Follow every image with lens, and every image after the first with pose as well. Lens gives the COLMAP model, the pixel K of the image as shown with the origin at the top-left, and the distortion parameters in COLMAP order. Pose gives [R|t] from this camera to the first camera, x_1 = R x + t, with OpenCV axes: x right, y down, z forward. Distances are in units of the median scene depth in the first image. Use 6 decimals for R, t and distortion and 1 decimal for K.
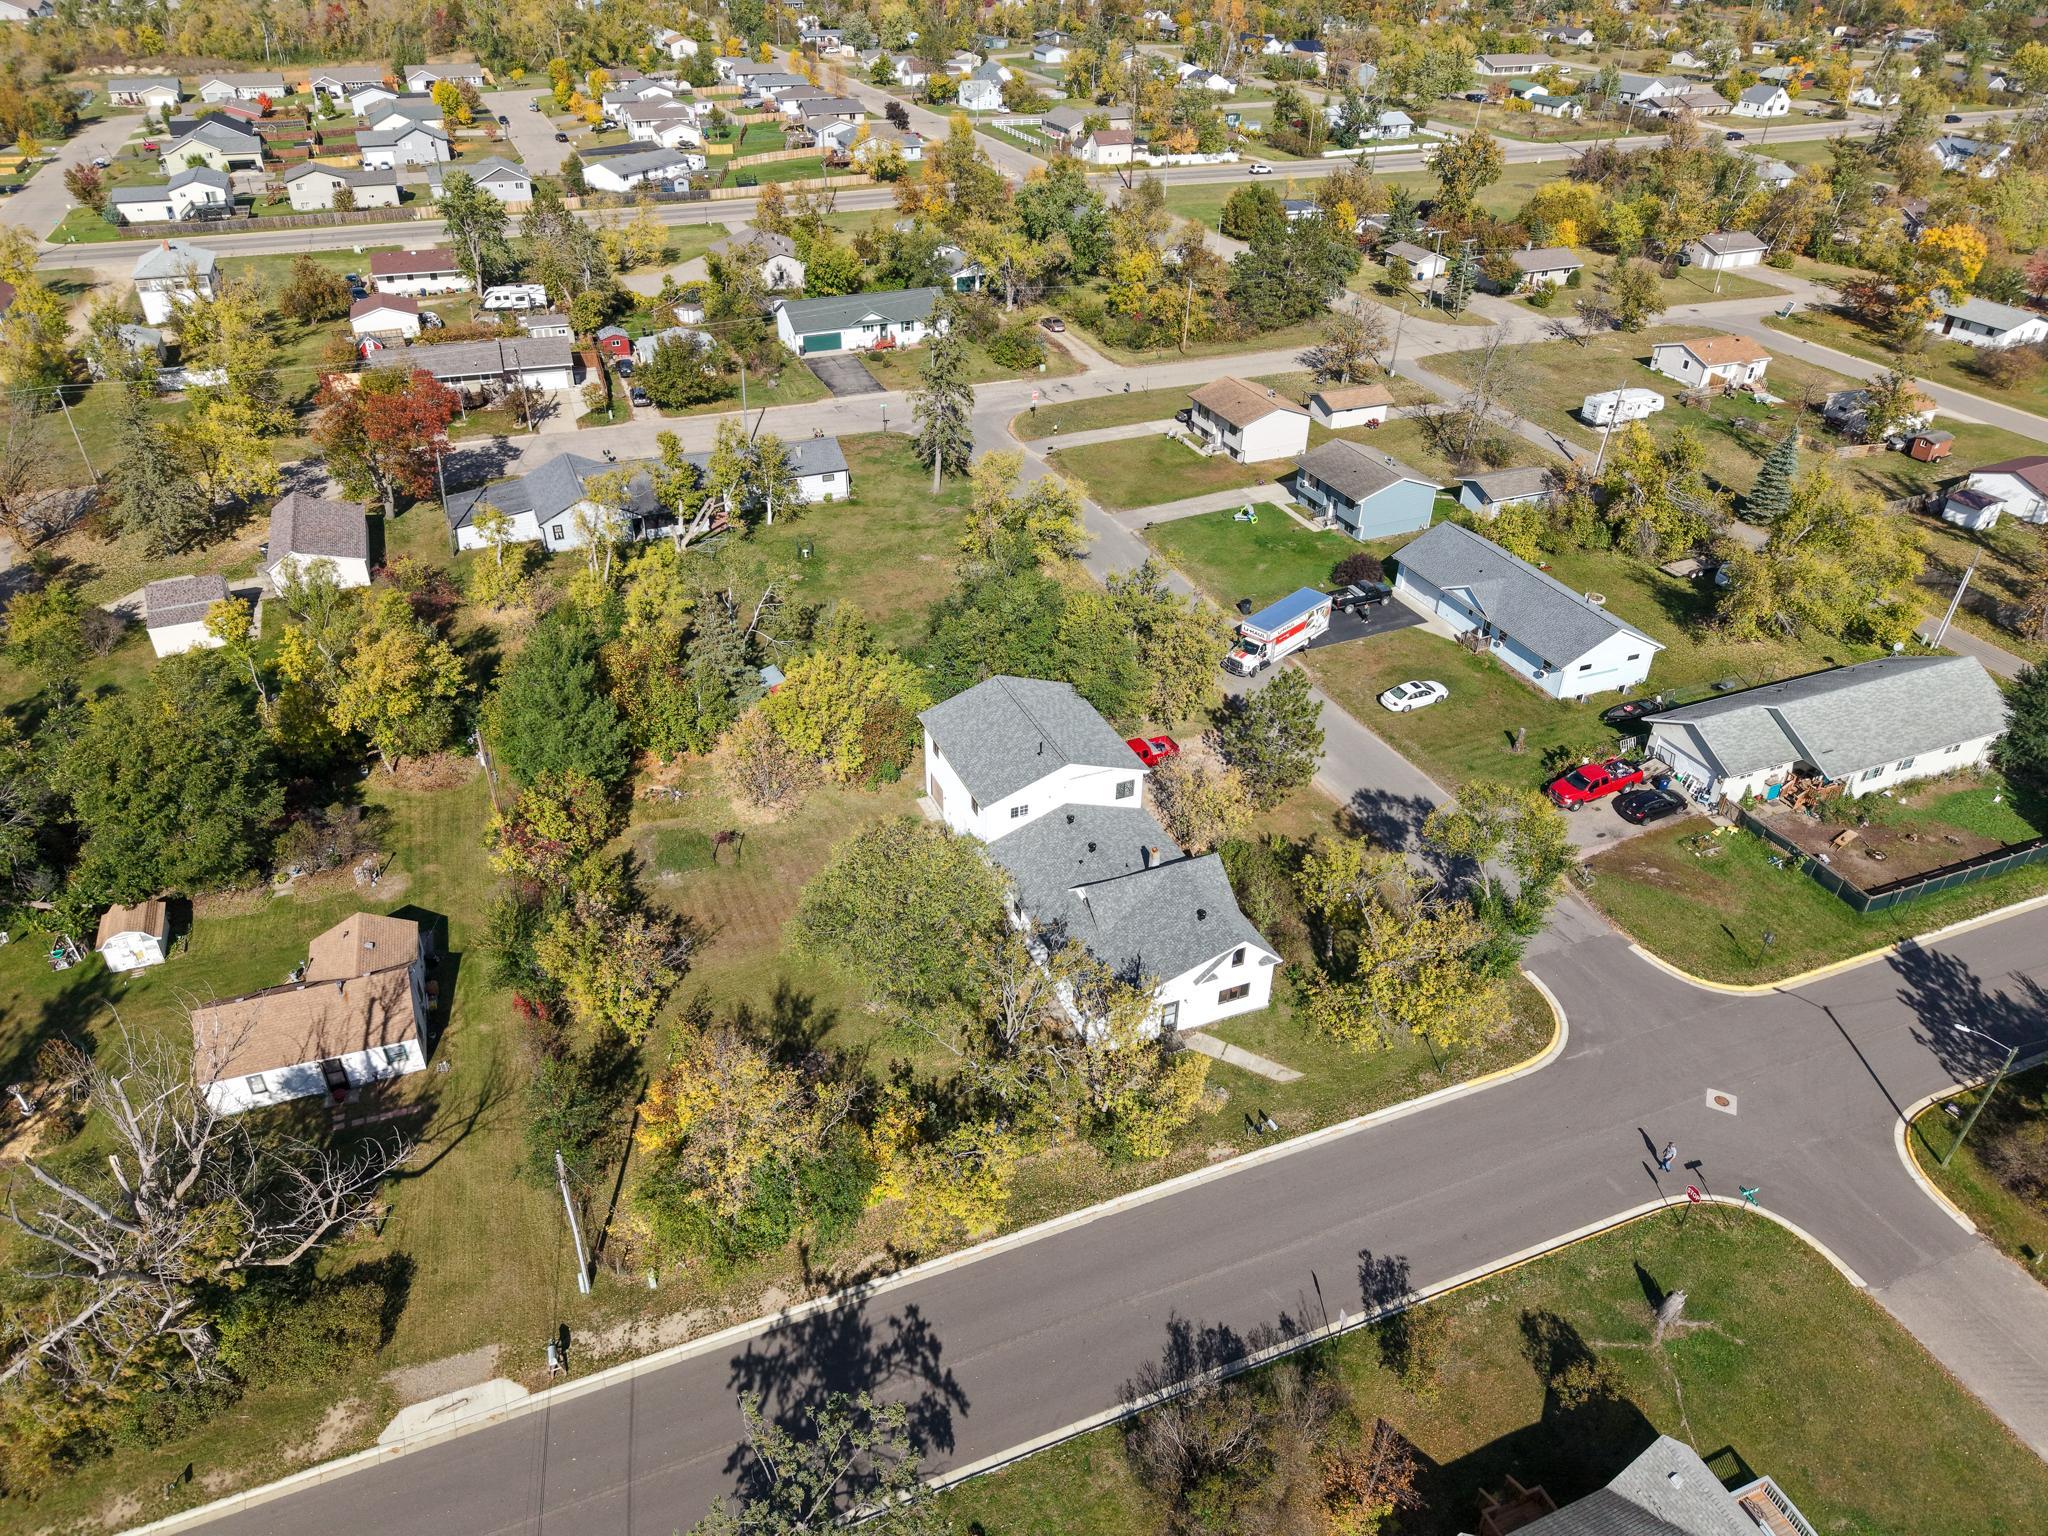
lens RADIAL K [[1403.4, 0, 1017.6], [0, 1403.4, 724.5], [0, 0, 1]] dist [0.010140, -0.007126]
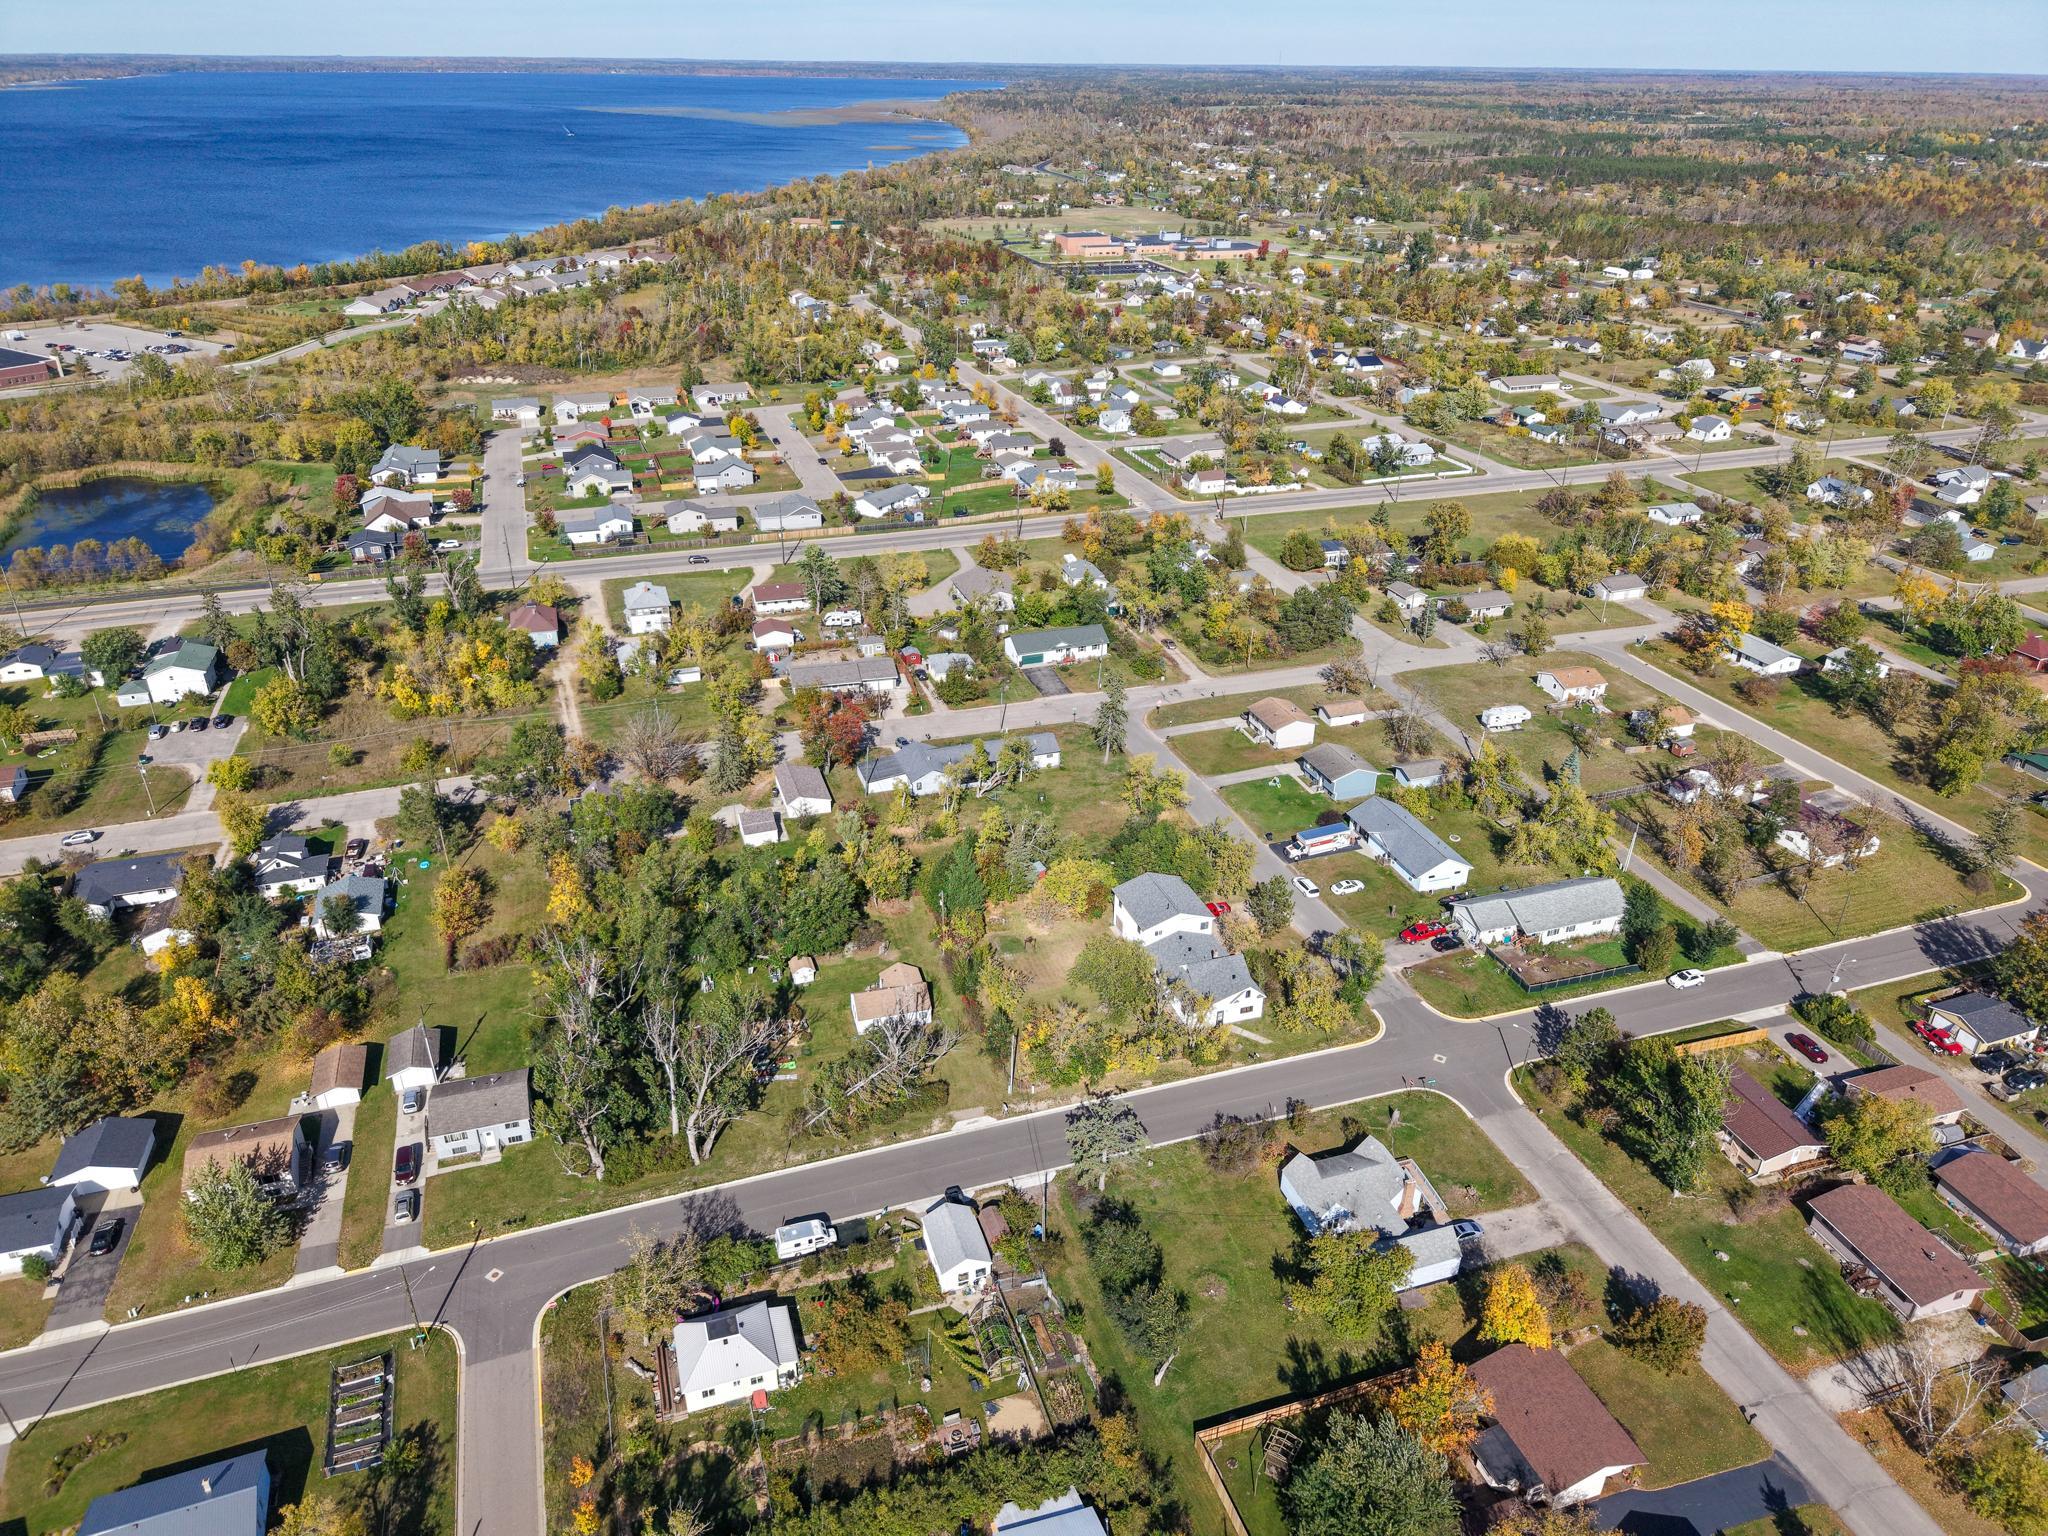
lens RADIAL K [[1385.5, 0, 1012.9], [0, 1385.5, 740.9], [0, 0, 1]] dist [0.096731, -0.168721]
pose [[0.997099, 0.026688, -0.071279, -0.052768], [-0.033265, 0.995135, -0.092739, -0.021555], [0.068457, 0.094841, 0.993136, -0.845803]]
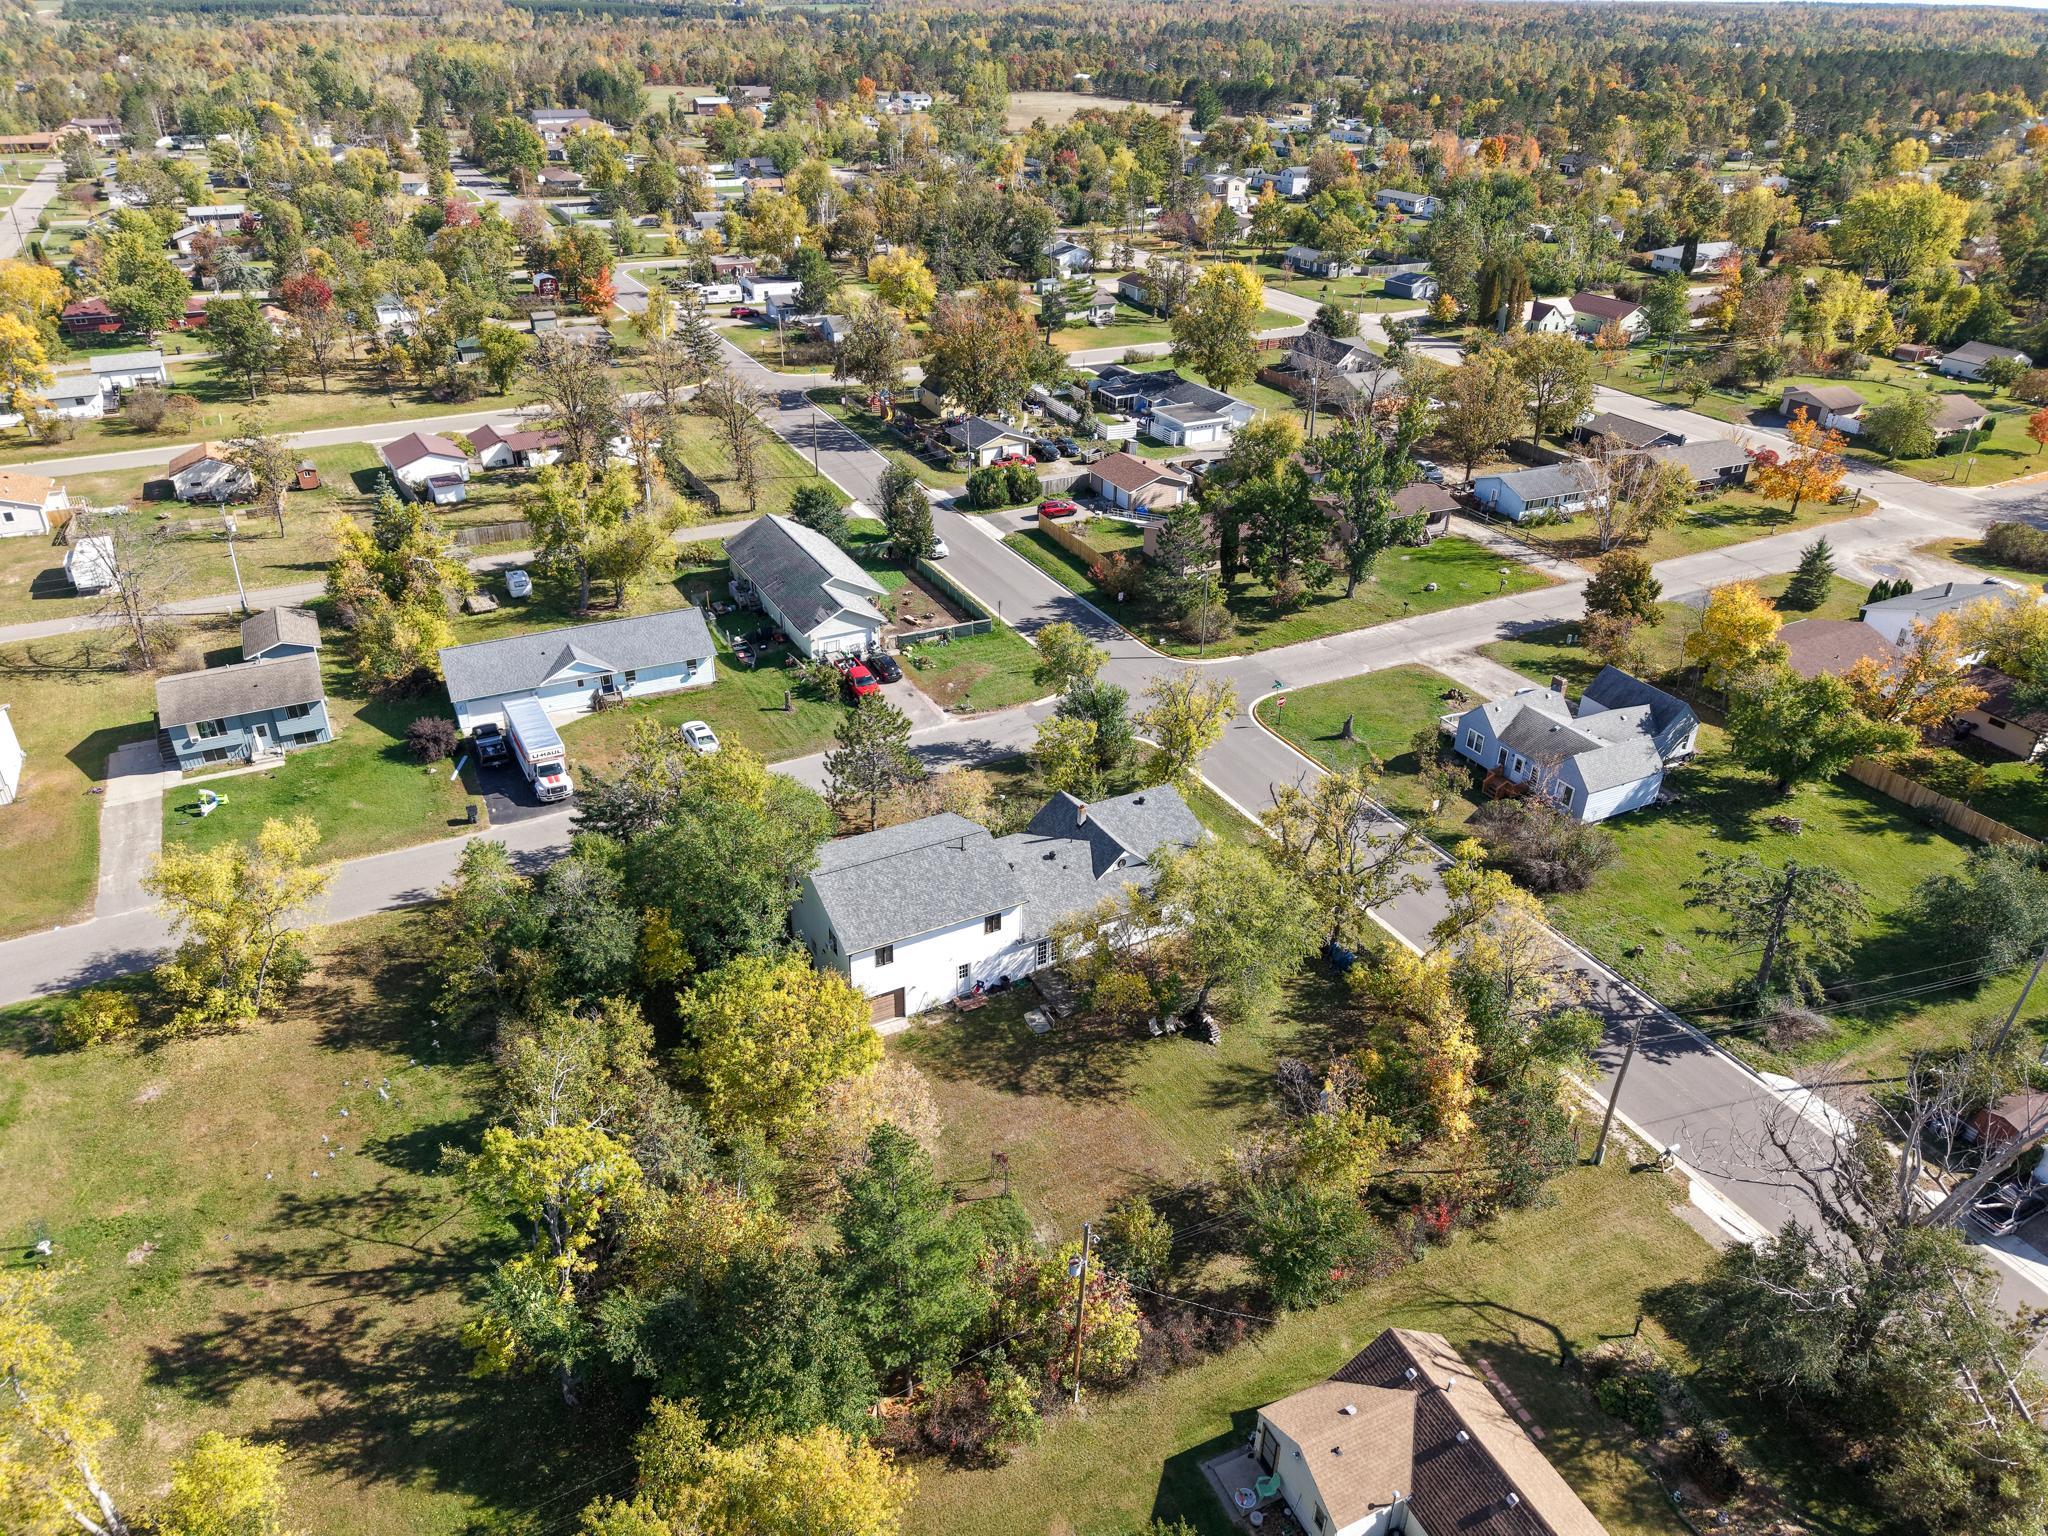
lens RADIAL K [[1368.4, 0, 1024.0], [0, 1368.4, 768.0], [0, 0, 1]] dist [0.047796, -0.063395]
pose [[-0.084722, -0.501770, 0.860842, -0.495165], [0.508933, 0.720960, 0.470323, -0.283605], [-0.856627, 0.477957, 0.194286, 0.462904]]
